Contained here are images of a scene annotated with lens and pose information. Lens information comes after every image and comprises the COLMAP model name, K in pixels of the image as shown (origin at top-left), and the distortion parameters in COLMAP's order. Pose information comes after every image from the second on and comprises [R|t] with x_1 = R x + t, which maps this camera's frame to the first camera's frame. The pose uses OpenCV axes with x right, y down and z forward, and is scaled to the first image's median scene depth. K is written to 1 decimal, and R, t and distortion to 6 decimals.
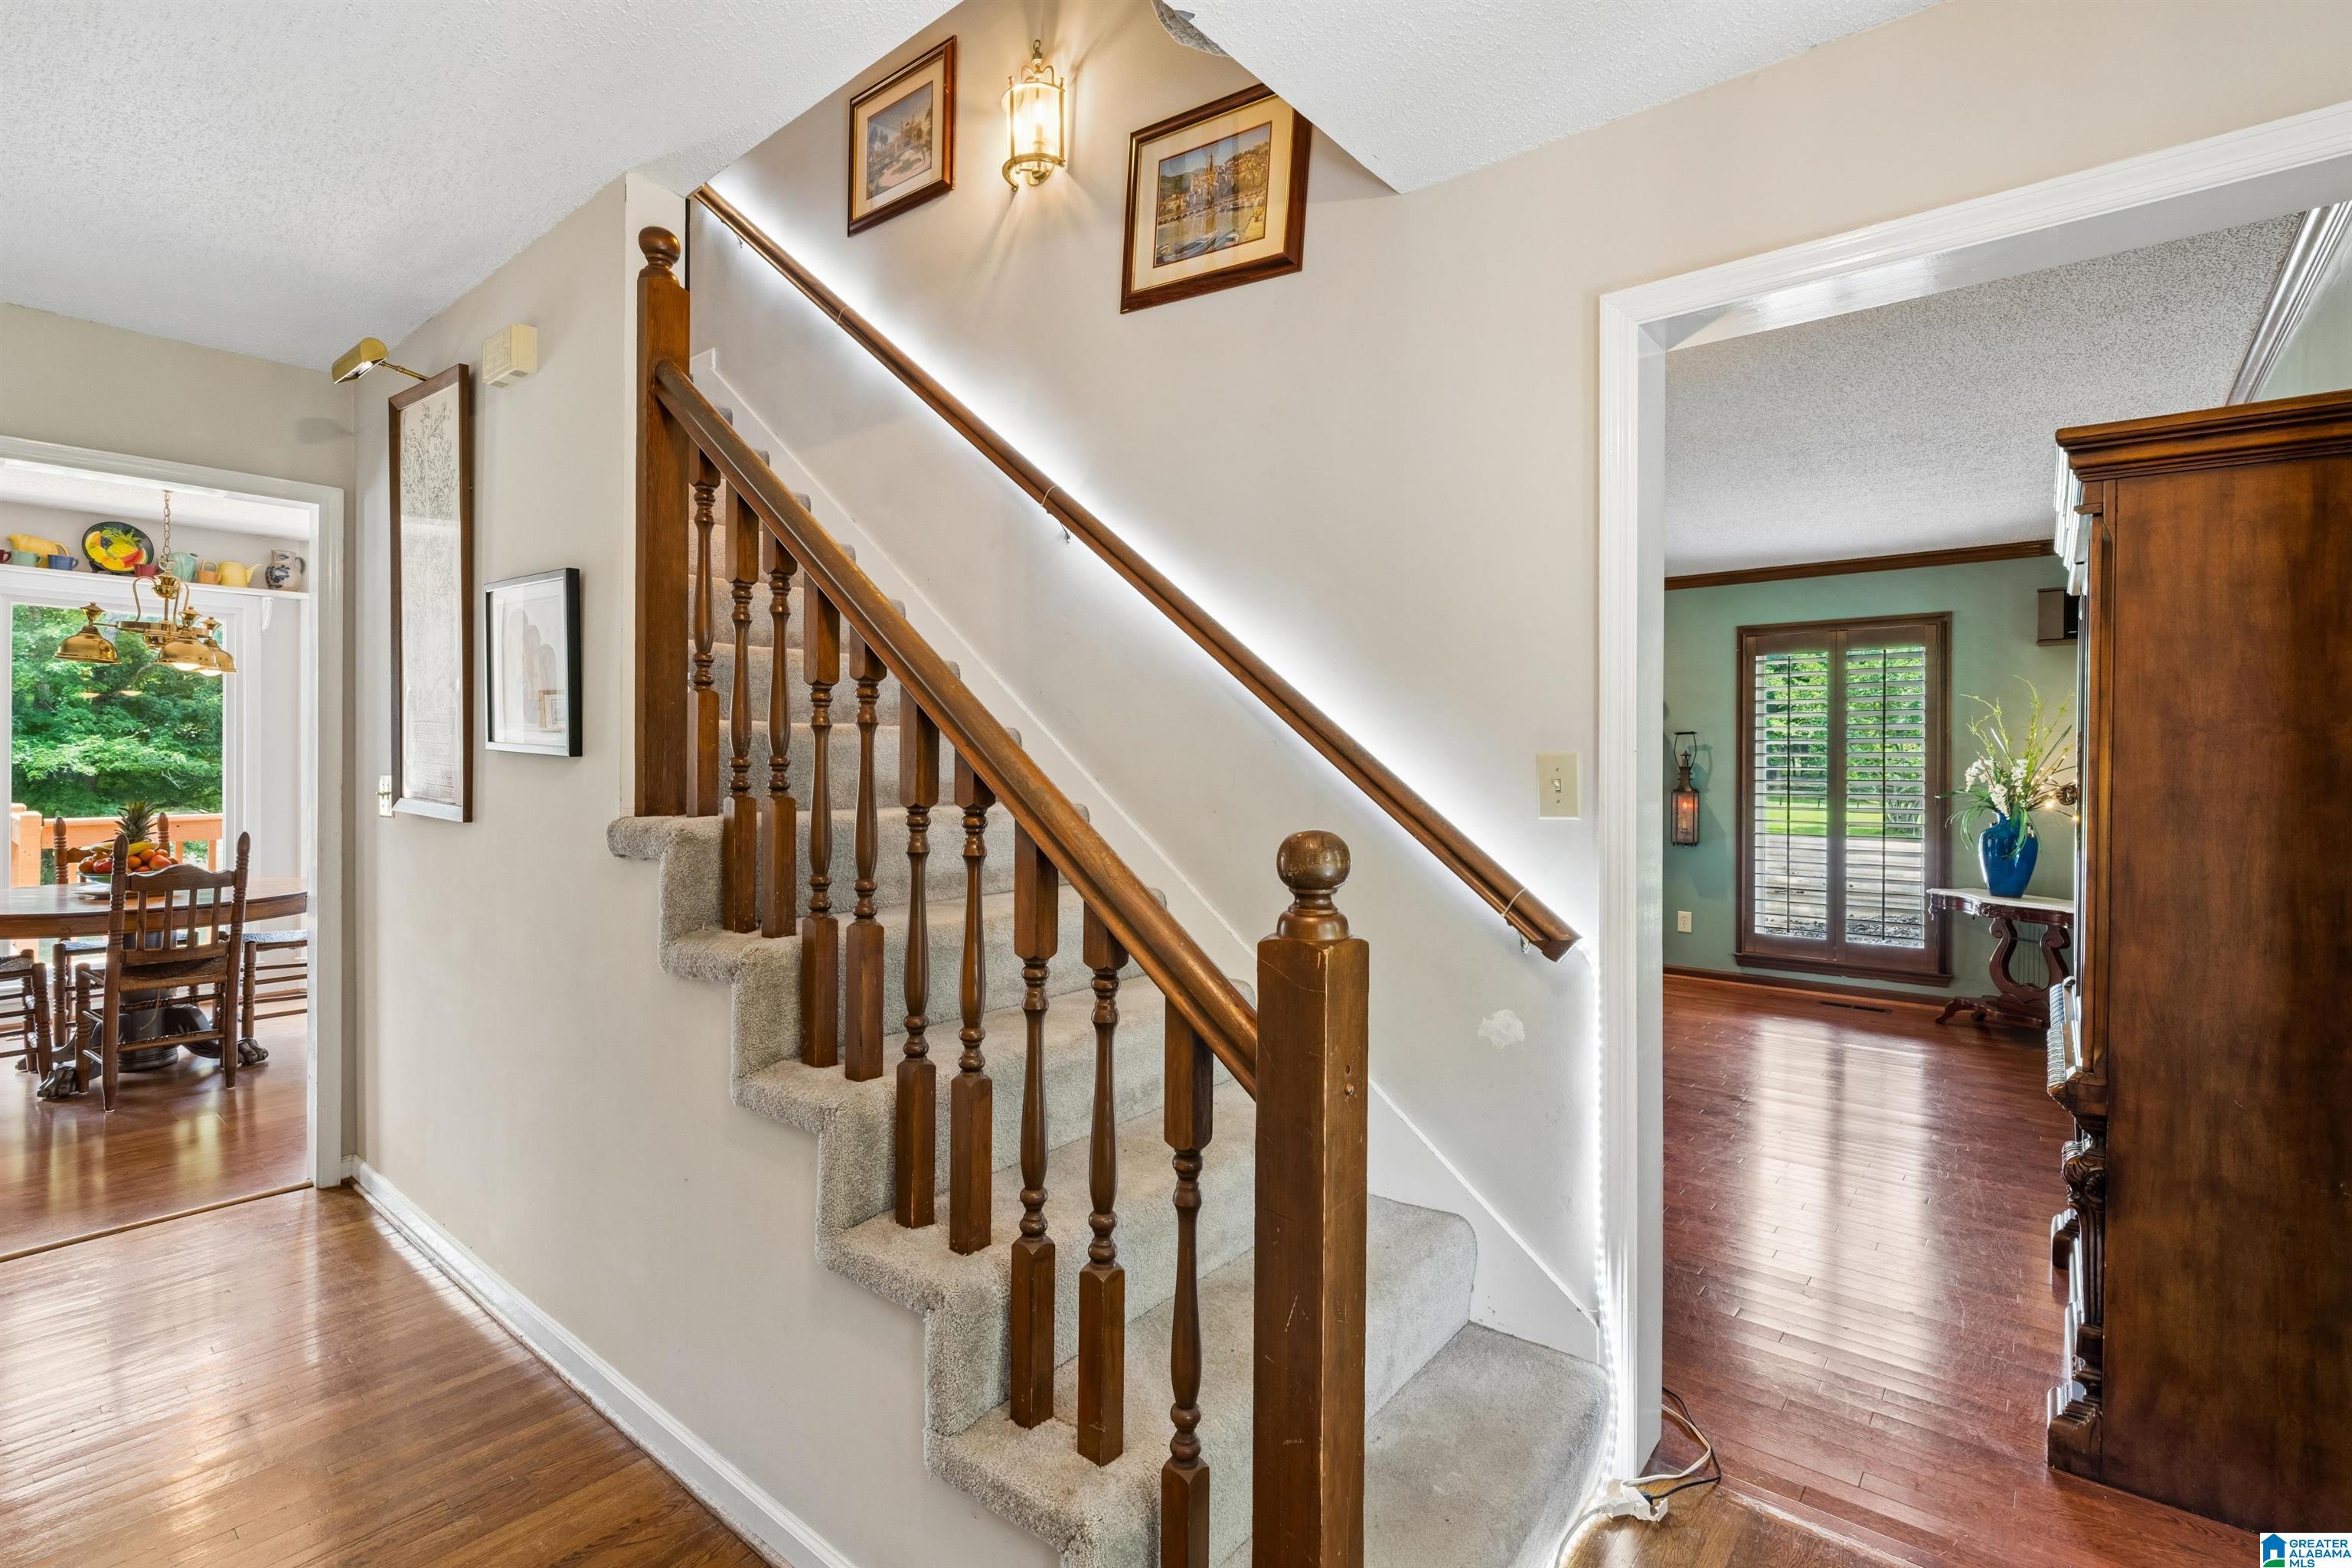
lens RADIAL K [[1066.6, 0, 1180.4], [0, 1066.6, 772.3], [0, 0, 1]] dist [-0.006524, 0.000101]
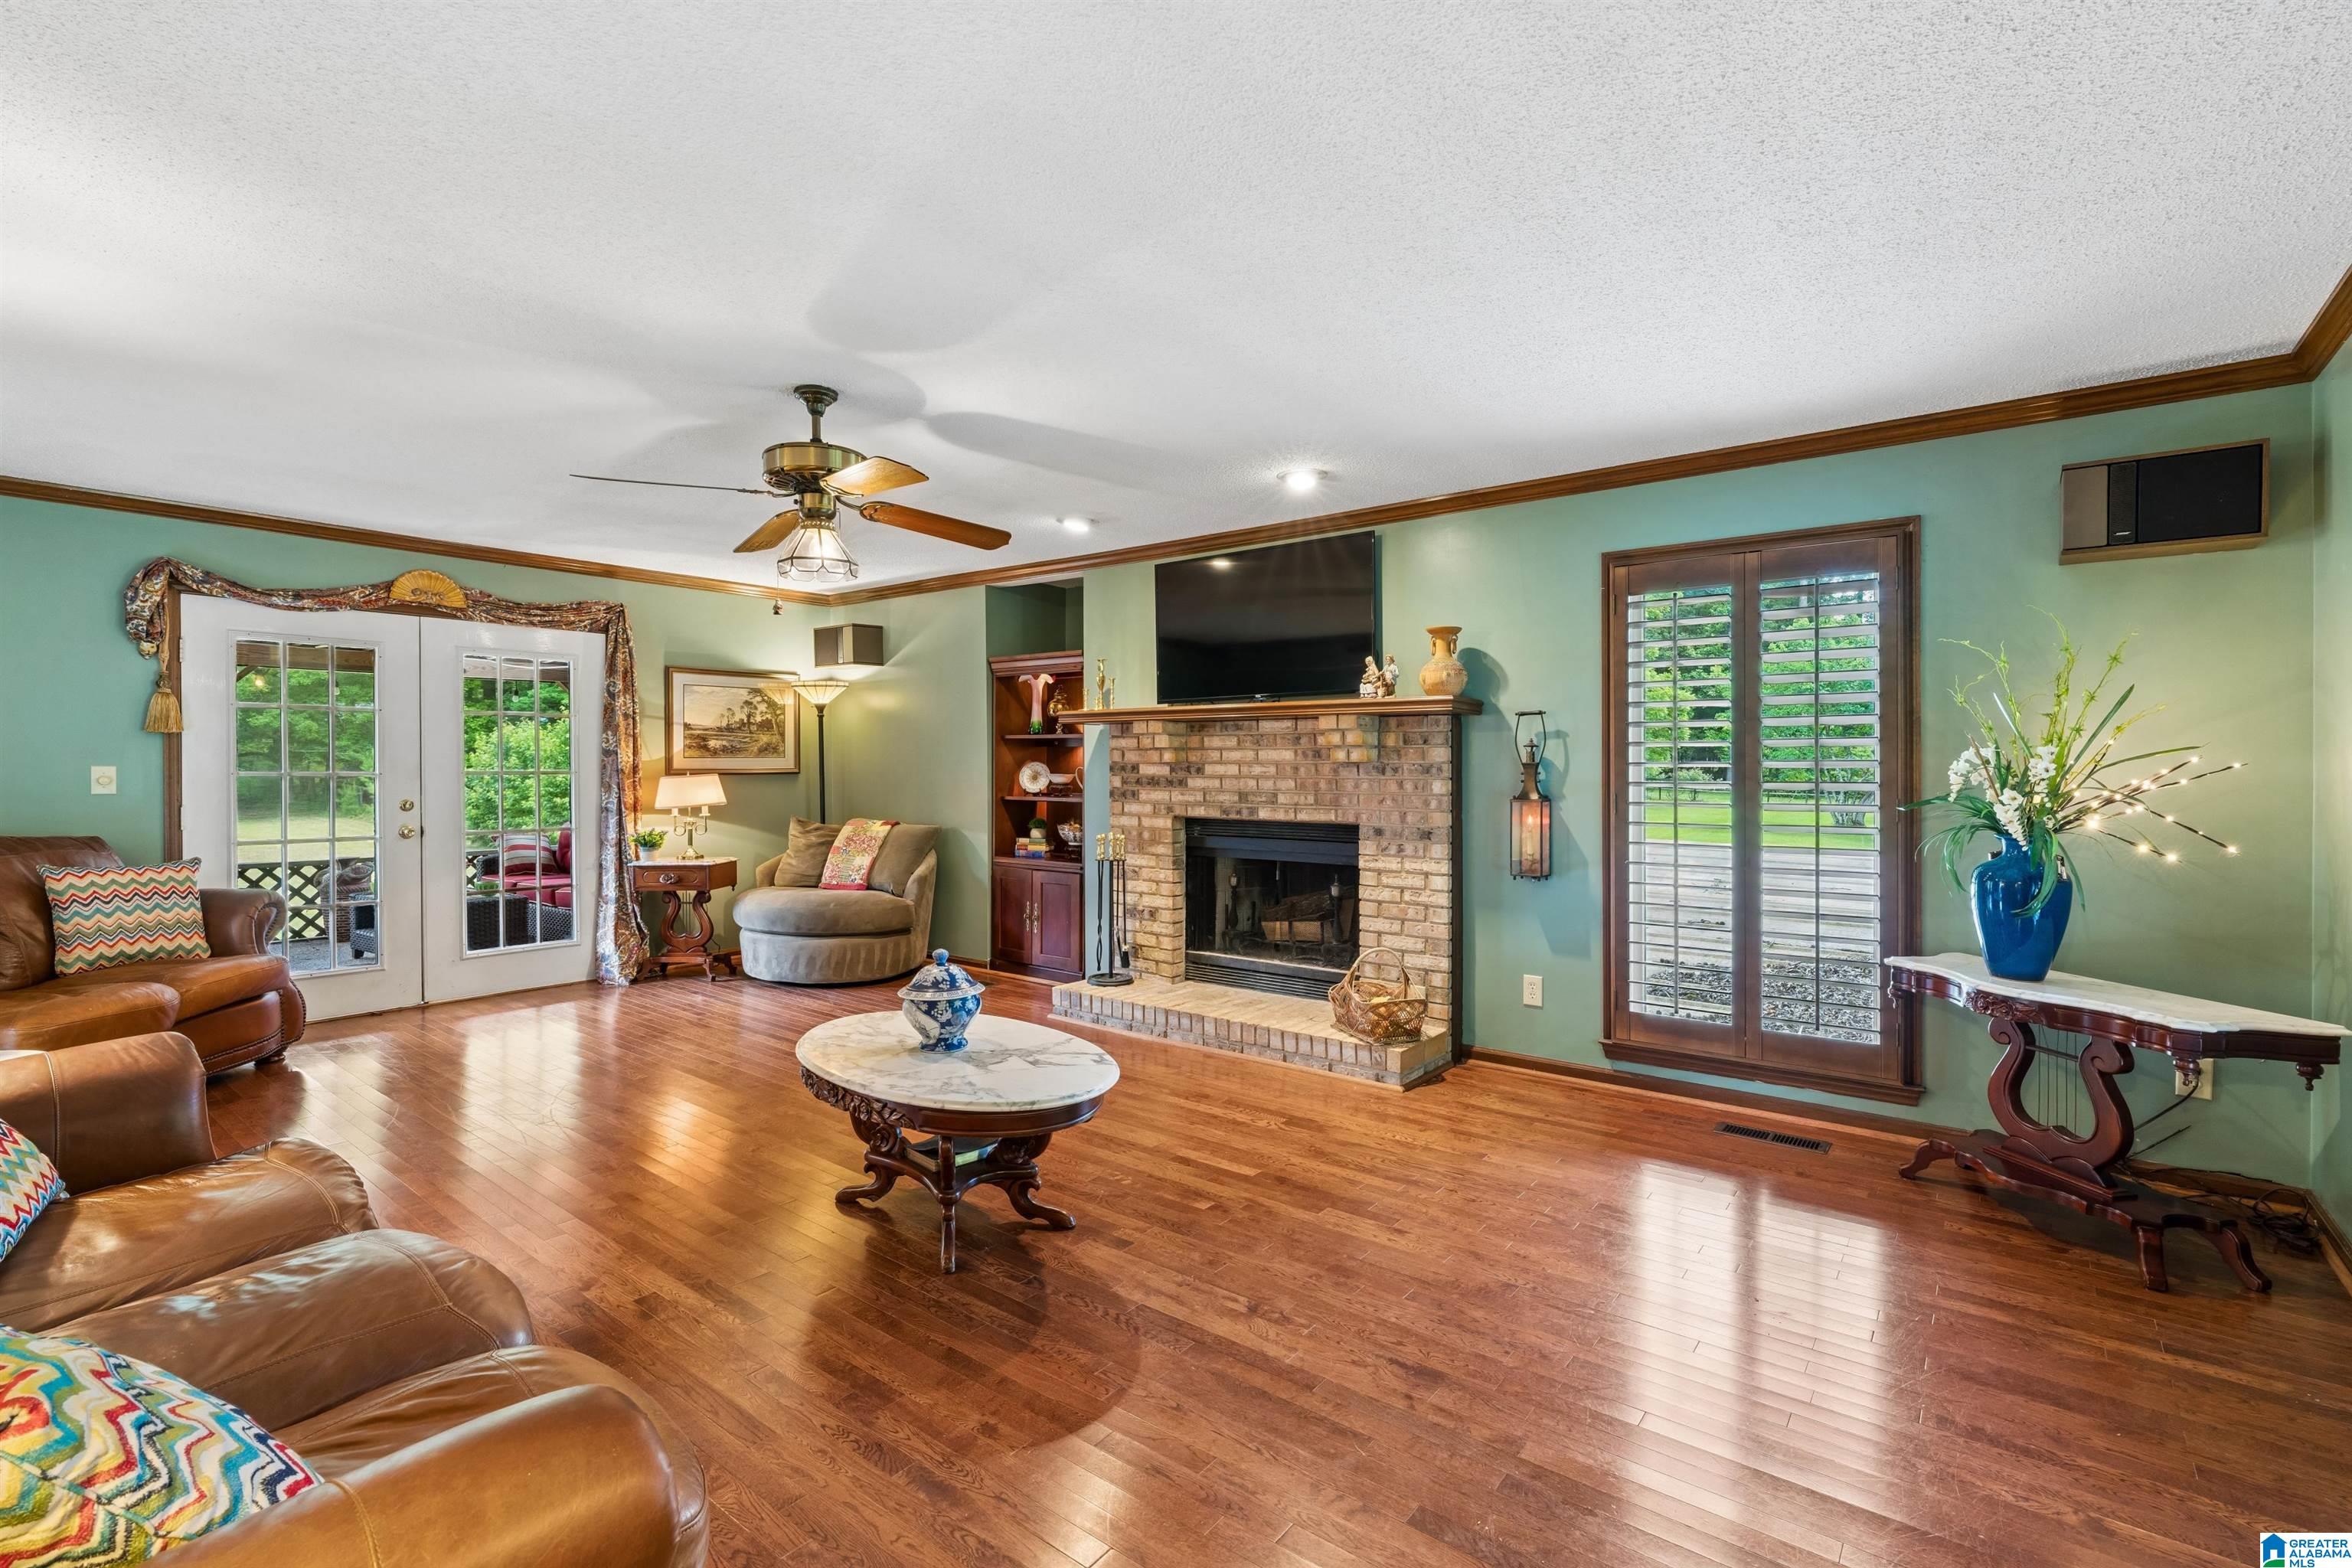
lens RADIAL K [[1051.3, 0, 1186.9], [0, 1051.3, 768.7], [0, 0, 1]] dist [0.000590, 0.000180]
pose [[0.999544, -0.003079, 0.030028, 0.269392], [0.003246, 0.999979, -0.005542, 0.001910], [-0.030011, 0.005637, 0.999534, 0.386842]]
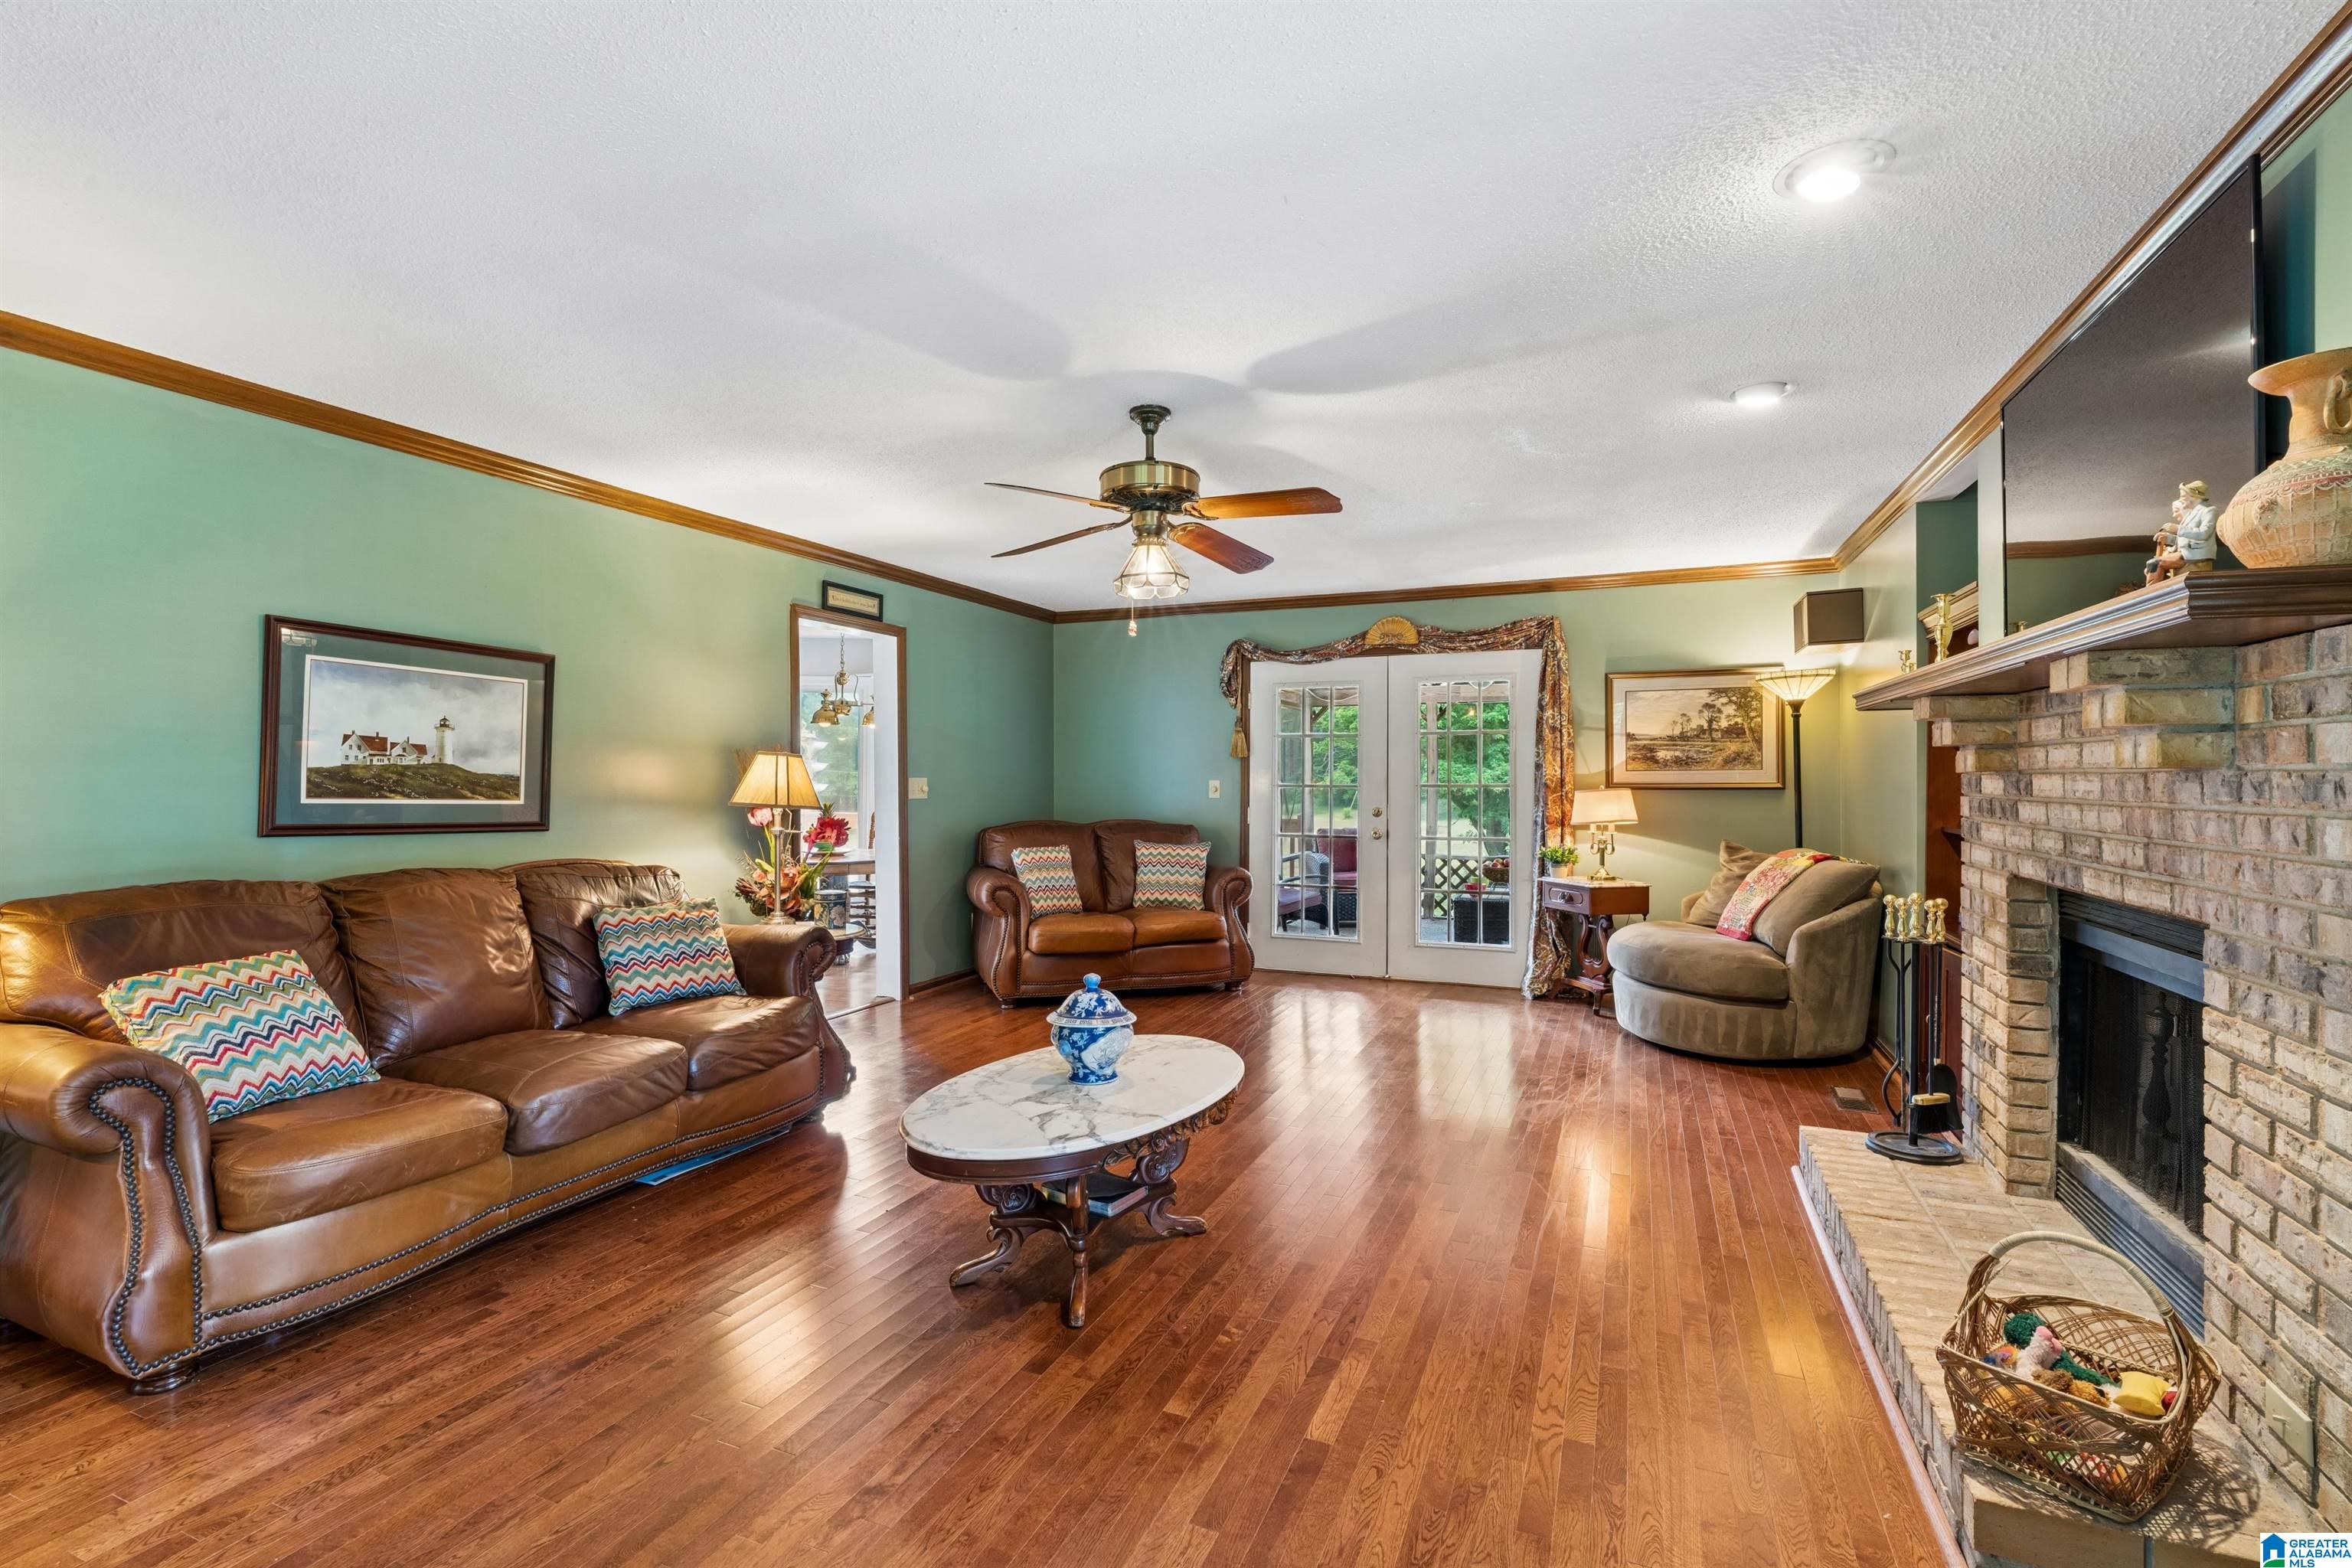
lens RADIAL K [[1066.6, 0, 1180.4], [0, 1066.6, 772.3], [0, 0, 1]] dist [-0.006524, 0.000101]
pose [[0.285125, -0.011066, -0.958427, 2.198743], [-0.007334, 0.999879, -0.013726, -0.001258], [0.958462, 0.010943, 0.285009, 2.519365]]
